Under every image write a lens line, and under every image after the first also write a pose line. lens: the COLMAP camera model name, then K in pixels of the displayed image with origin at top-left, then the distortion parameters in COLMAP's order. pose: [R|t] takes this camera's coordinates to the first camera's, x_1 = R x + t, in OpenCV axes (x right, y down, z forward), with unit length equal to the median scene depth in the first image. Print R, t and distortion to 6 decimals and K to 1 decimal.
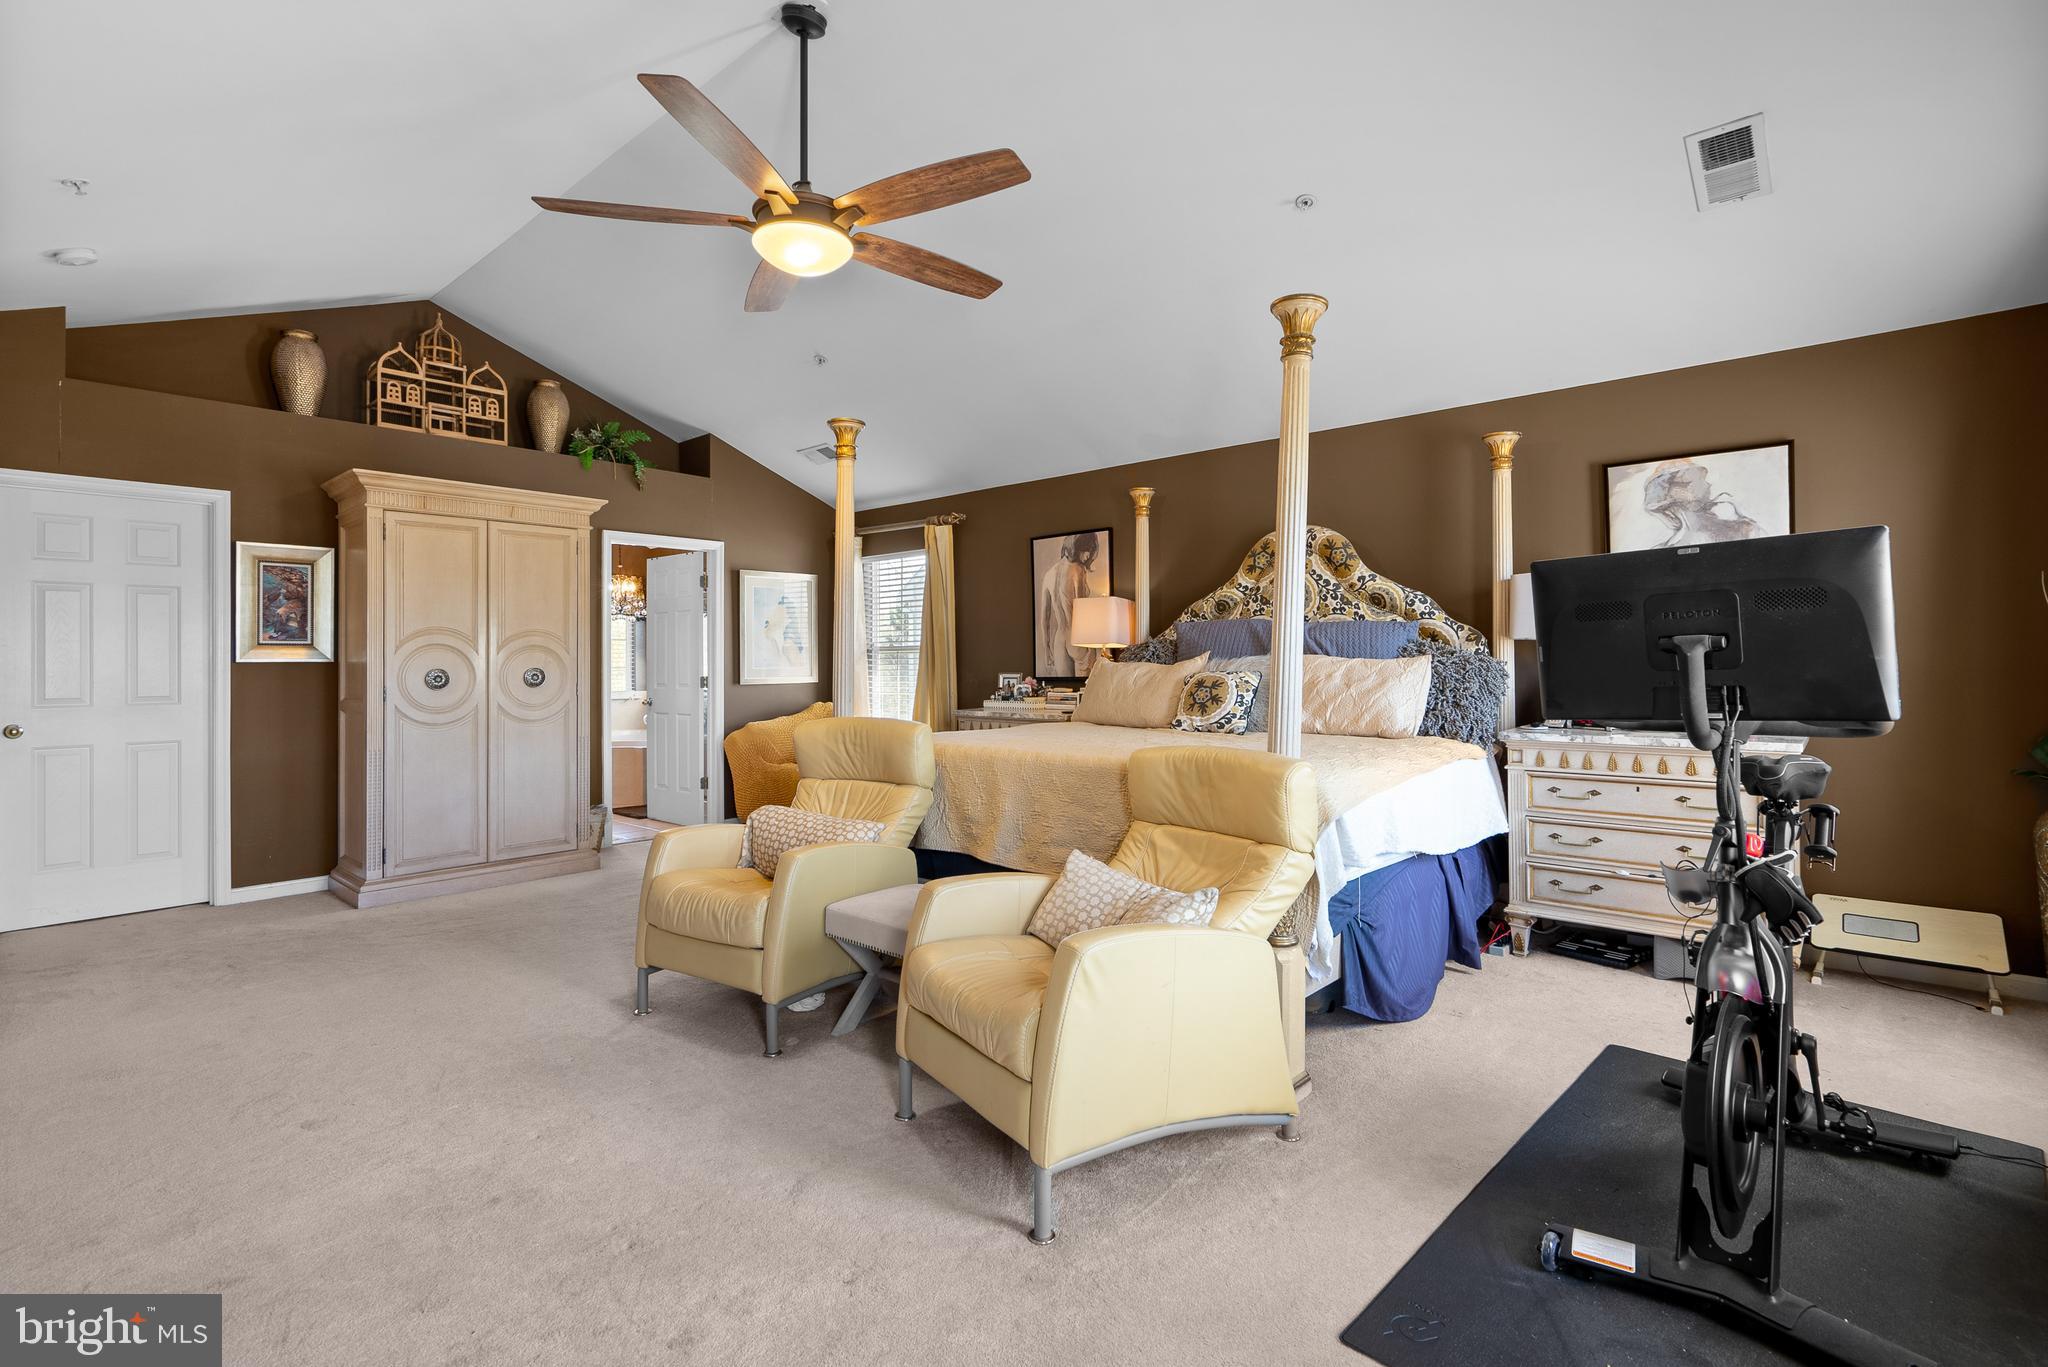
lens RADIAL K [[951.2, 0, 1026.8], [0, 951.2, 664.7], [0, 0, 1]] dist [-0.004224, -0.000306]
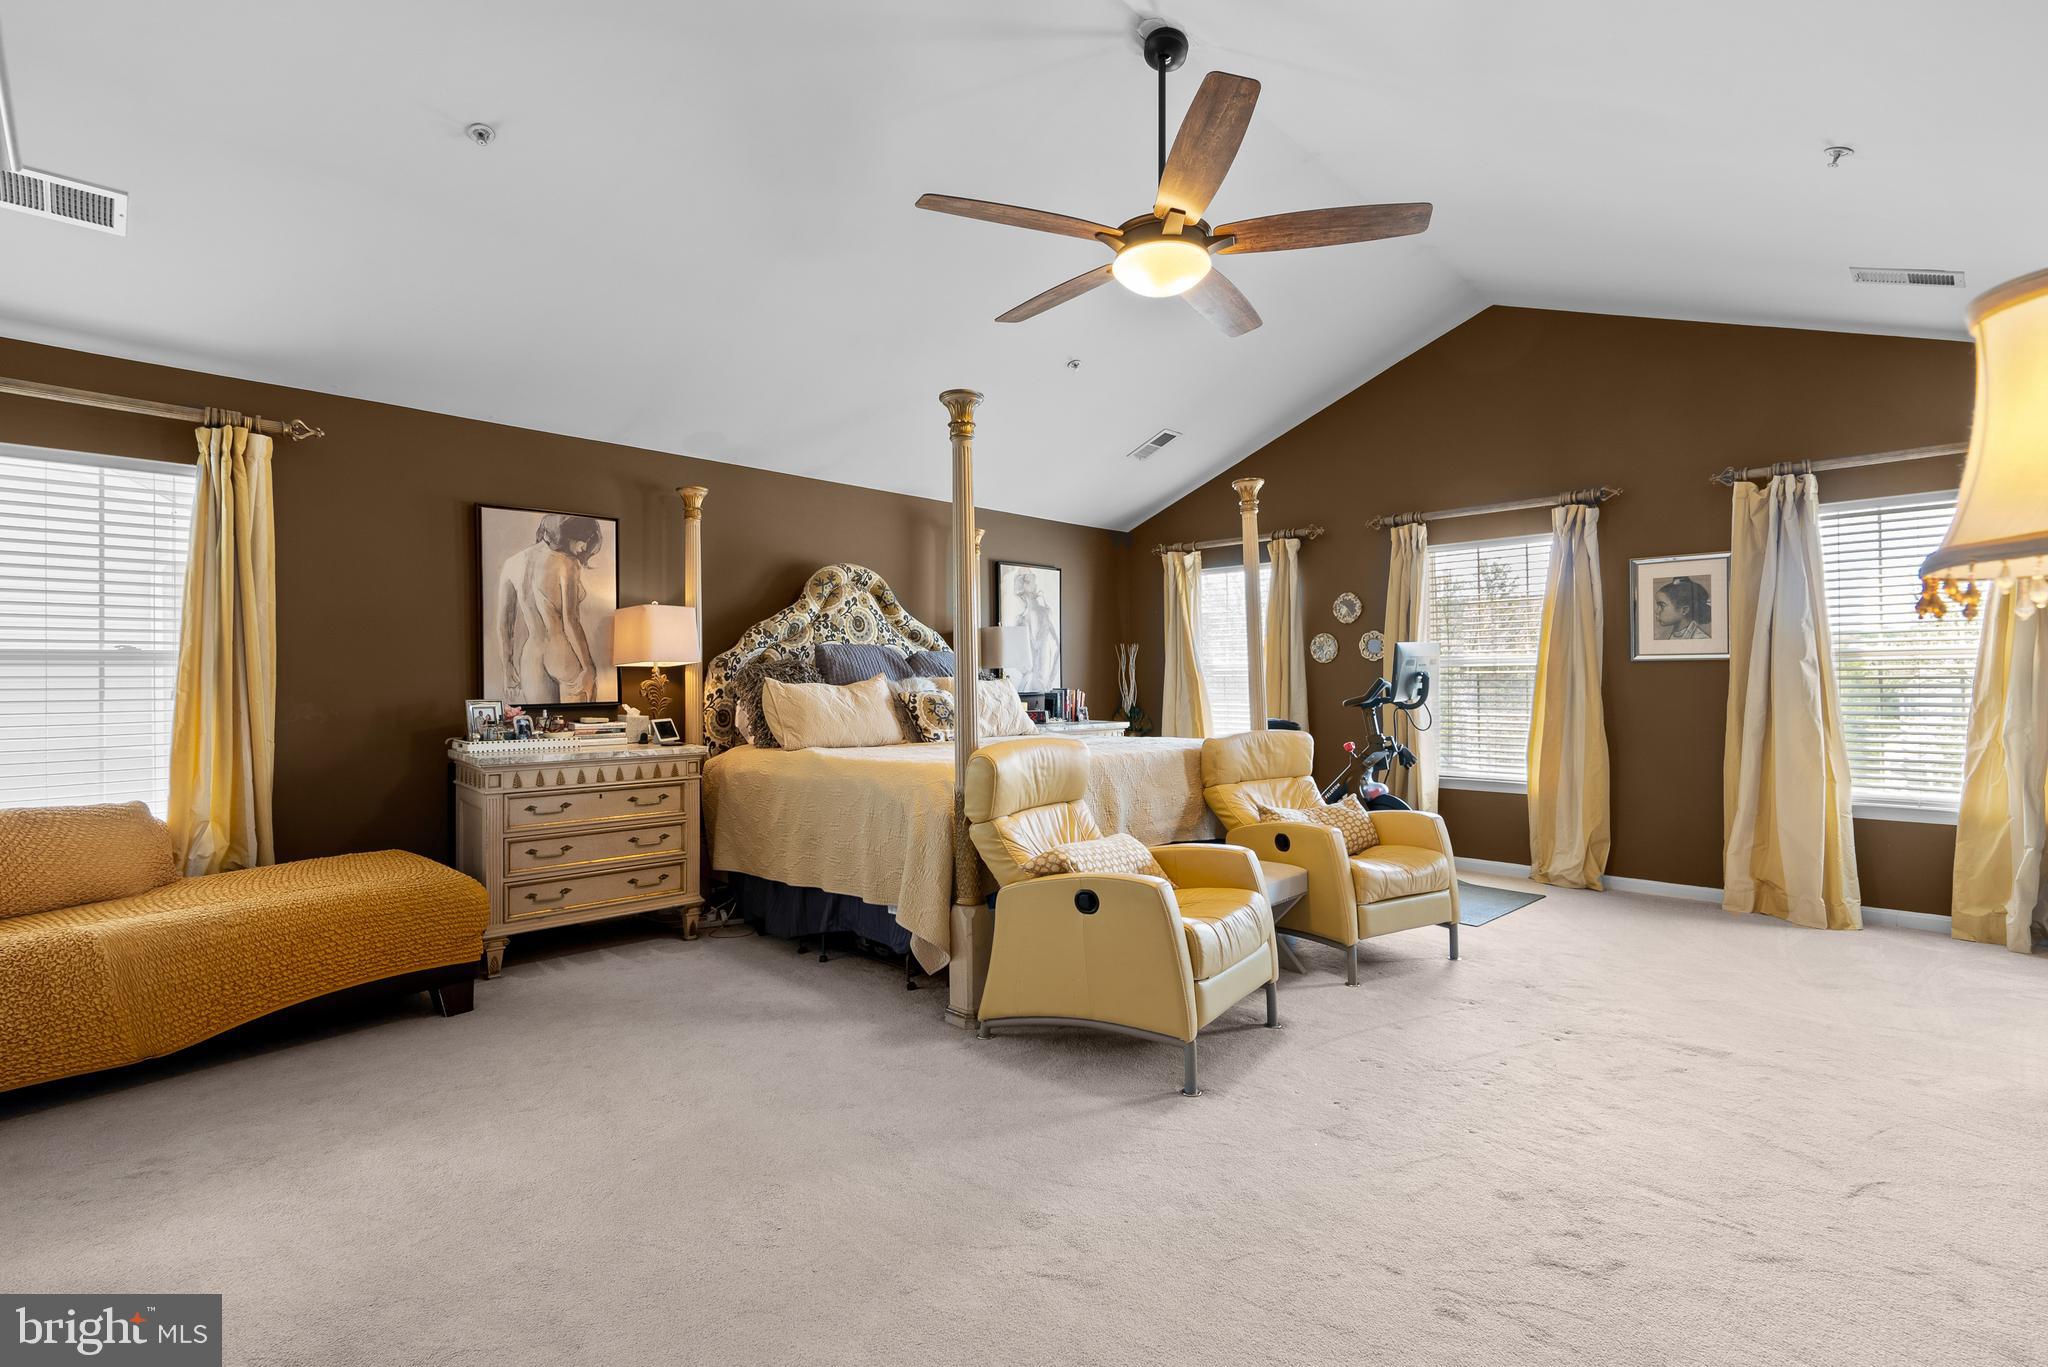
lens RADIAL K [[935.8, 0, 1026.0], [0, 935.8, 695.3], [0, 0, 1]] dist [-0.002906, -0.000074]
pose [[0.052287, -0.008299, 0.998598, -0.683735], [0.007781, 0.999939, 0.007903, 0.003364], [-0.998602, 0.007357, 0.052348, 0.602156]]
